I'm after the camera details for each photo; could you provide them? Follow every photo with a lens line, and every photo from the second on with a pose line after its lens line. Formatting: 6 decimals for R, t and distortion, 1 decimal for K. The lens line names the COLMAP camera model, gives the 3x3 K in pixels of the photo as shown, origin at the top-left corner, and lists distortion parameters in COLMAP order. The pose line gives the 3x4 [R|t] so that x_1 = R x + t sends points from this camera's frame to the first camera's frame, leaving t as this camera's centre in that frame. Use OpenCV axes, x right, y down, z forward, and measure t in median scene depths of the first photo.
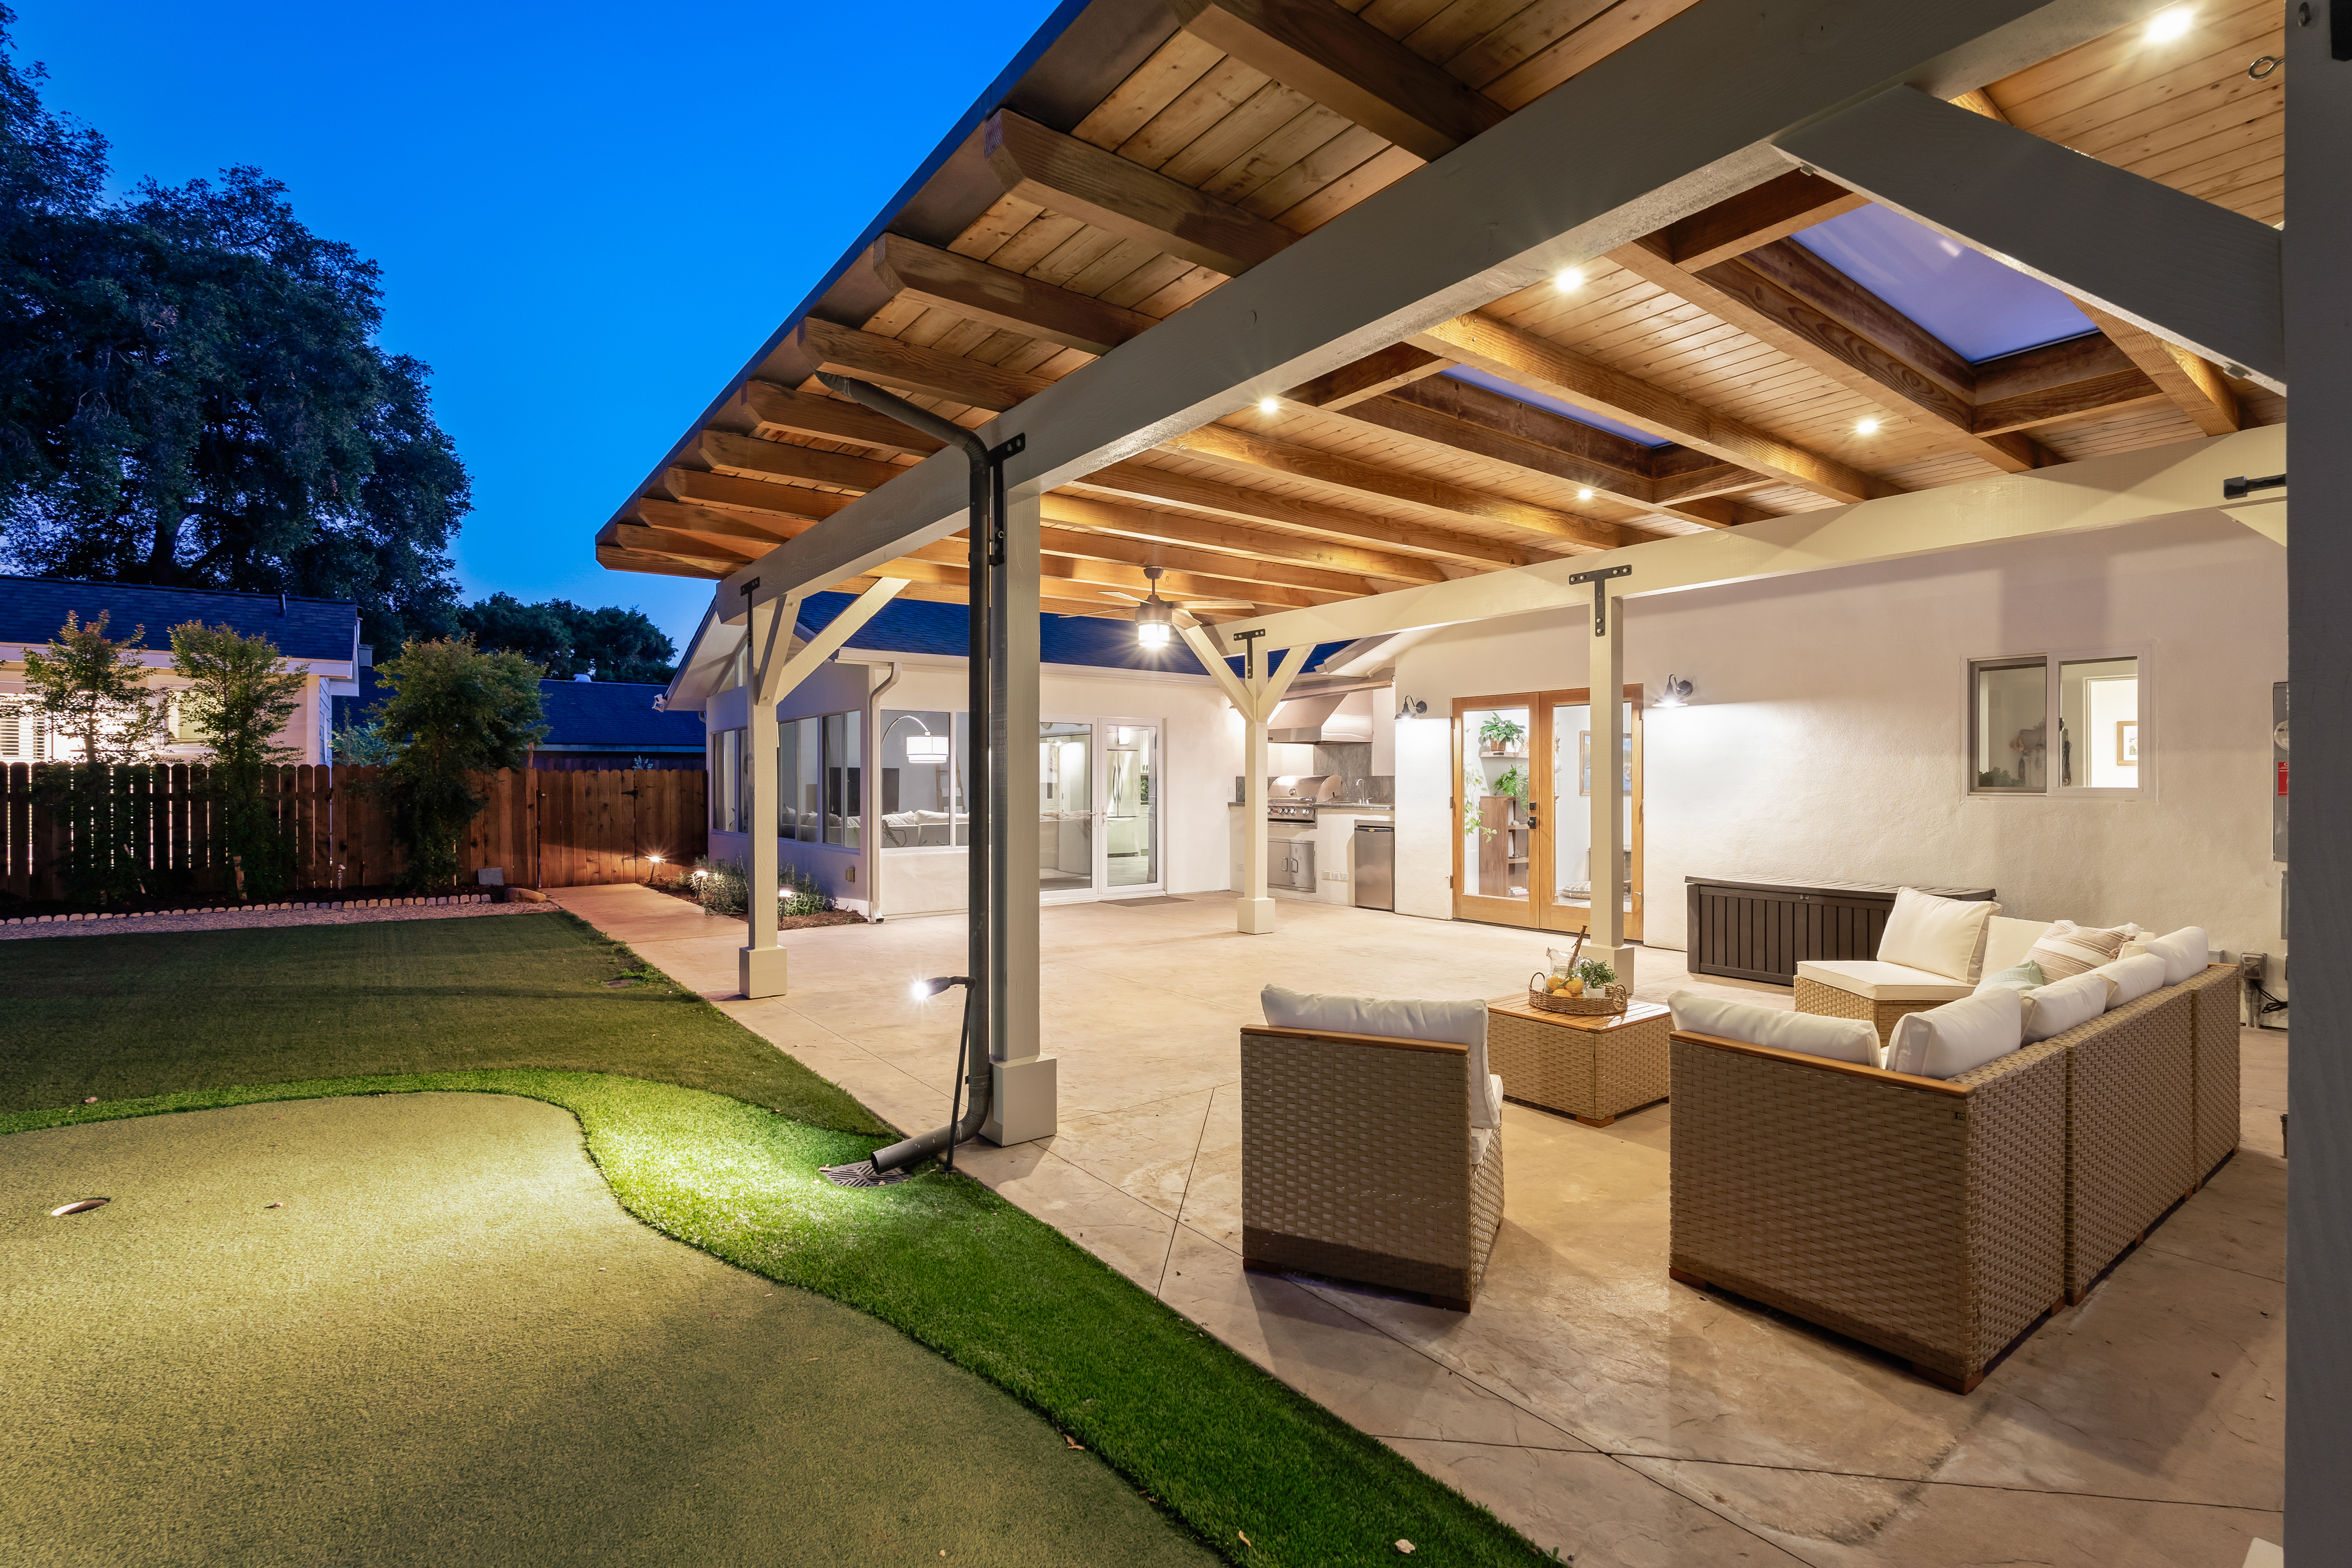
lens RADIAL K [[1051.6, 0, 1157.2], [0, 1051.6, 784.1], [0, 0, 1]] dist [0.000866, 0.000276]
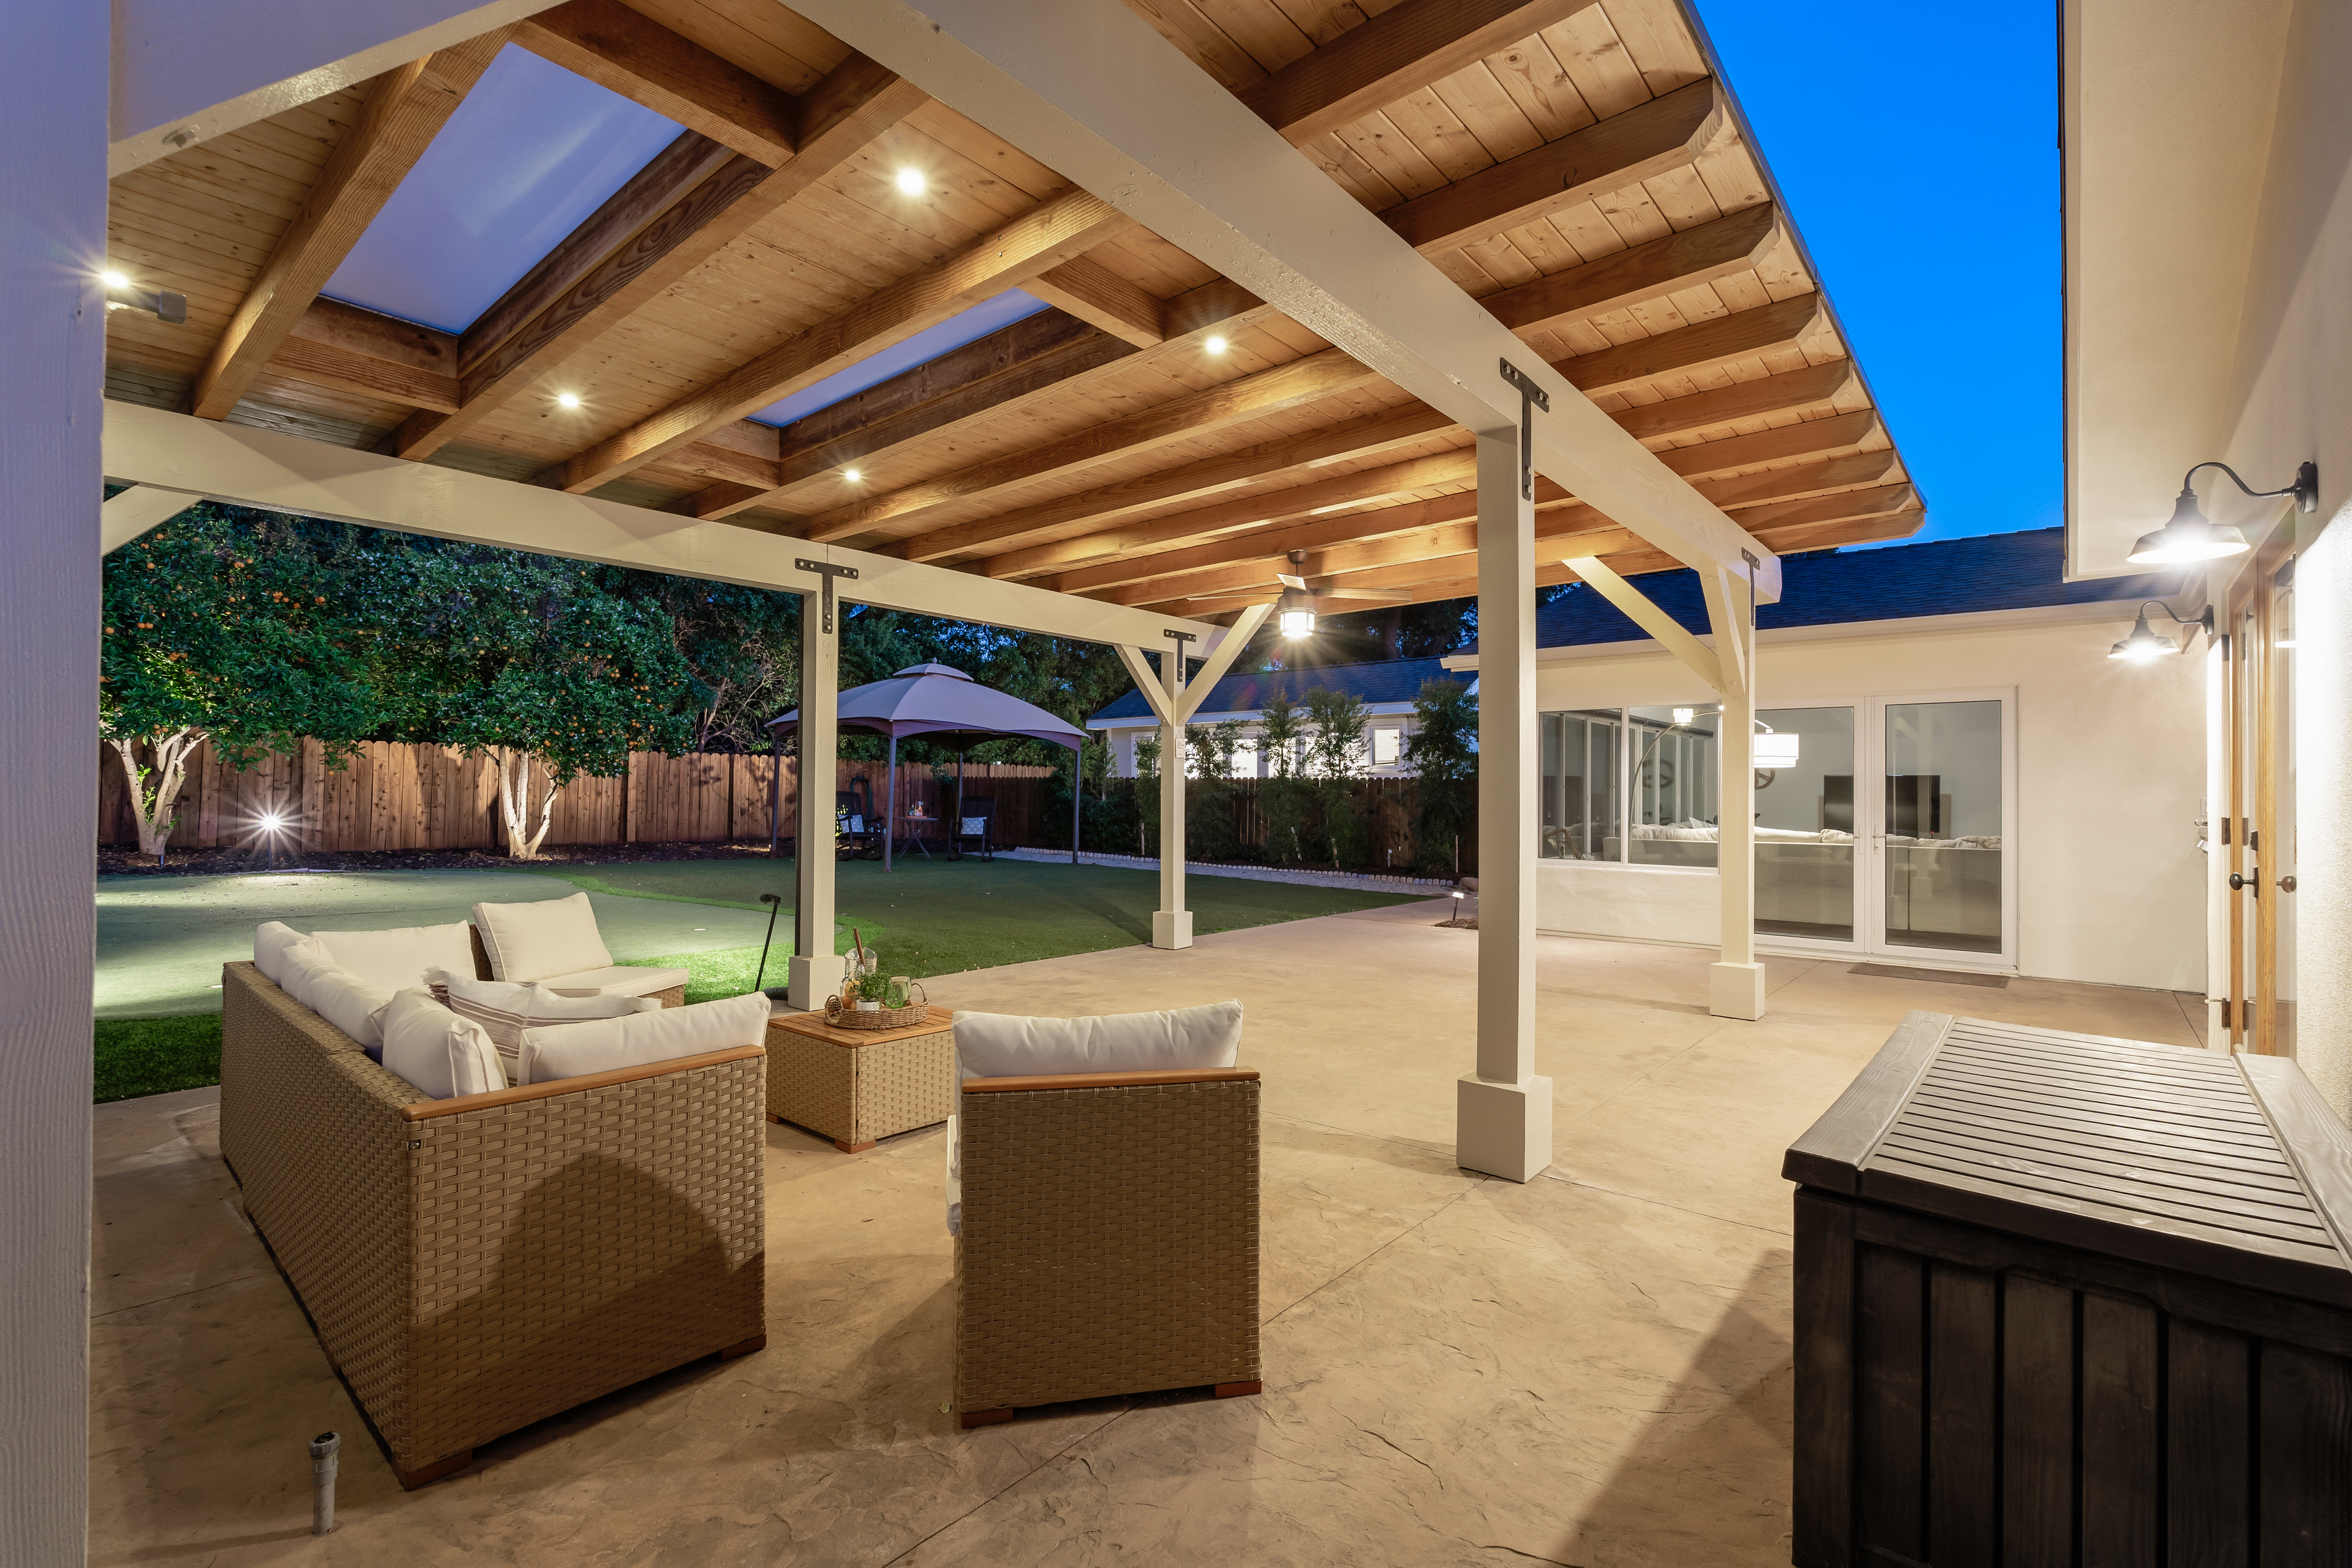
lens RADIAL K [[1051.6, 0, 1157.2], [0, 1051.6, 784.1], [0, 0, 1]] dist [0.000866, 0.000276]
pose [[0.212465, -0.005828, -0.977151, 0.577468], [-0.010838, 0.999907, -0.008320, 0.005910], [0.977109, 0.012358, 0.212382, 0.449506]]
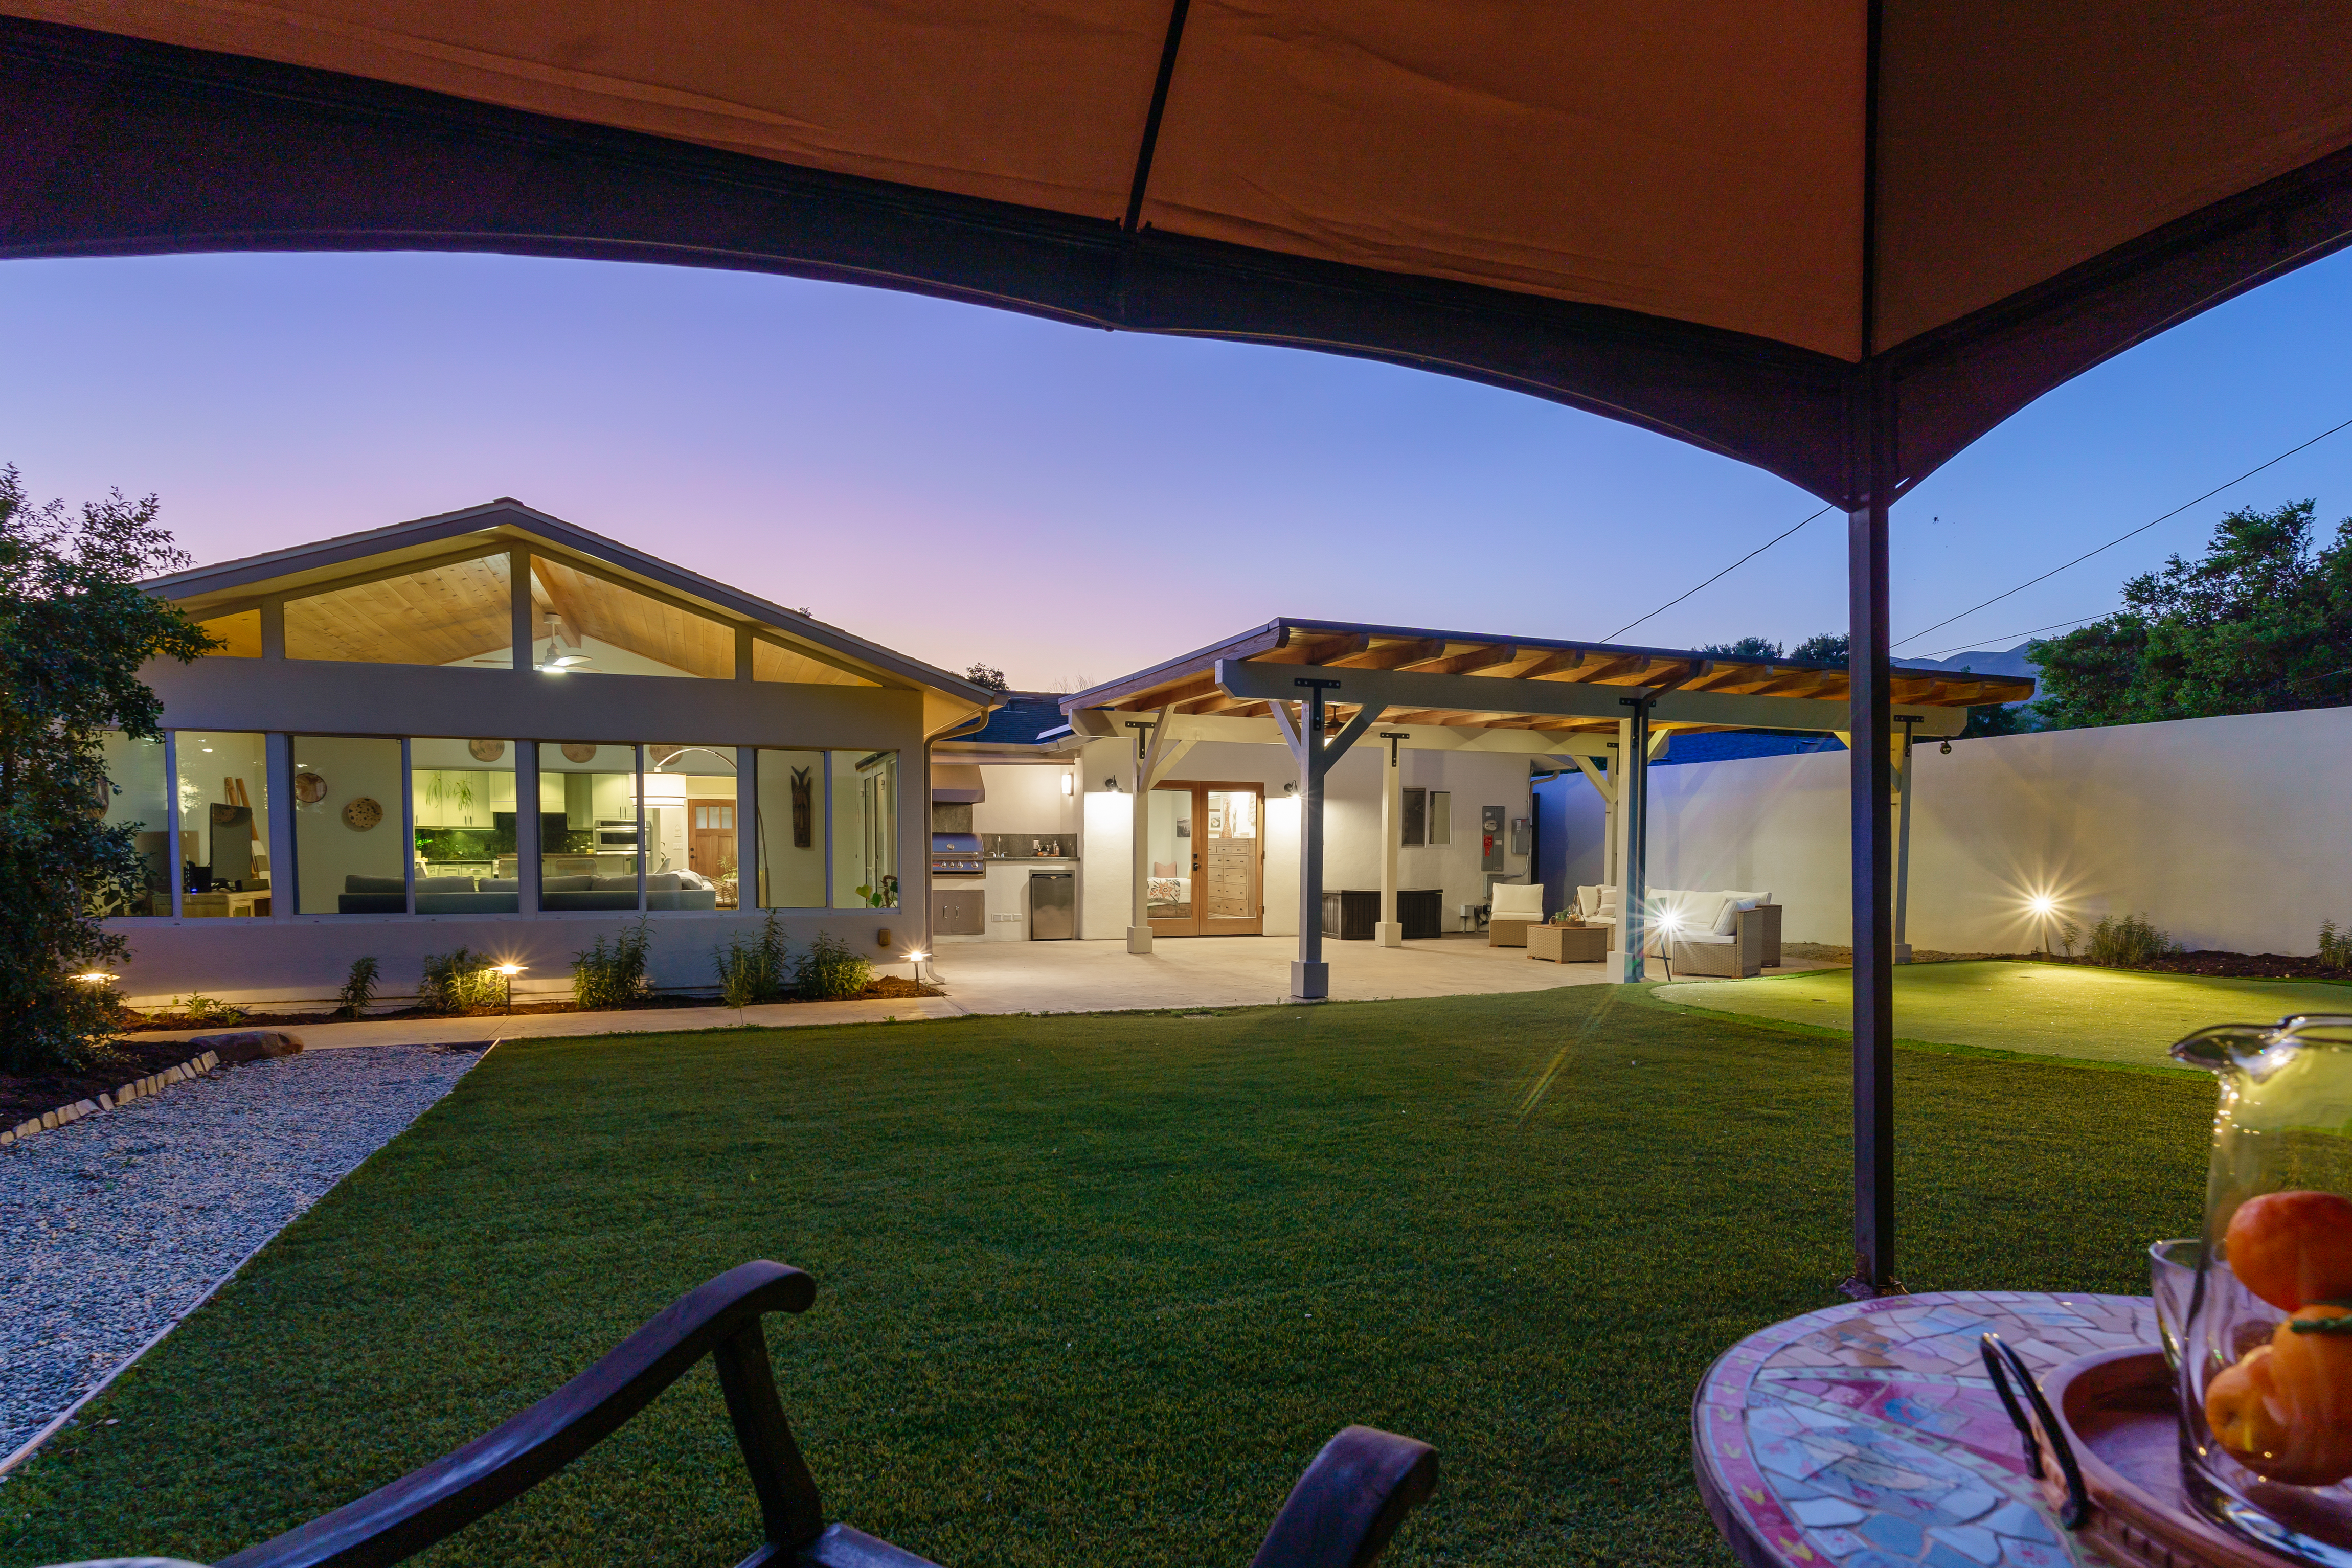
lens RADIAL K [[1185.1, 0, 1183.0], [0, 1185.1, 900.4], [0, 0, 1]] dist [0.000261, 0.000010]
pose [[0.295834, -0.038905, 0.954447, -1.136820], [-0.003311, 0.999123, 0.041752, 0.011640], [-0.955234, -0.015512, 0.295446, 0.446508]]
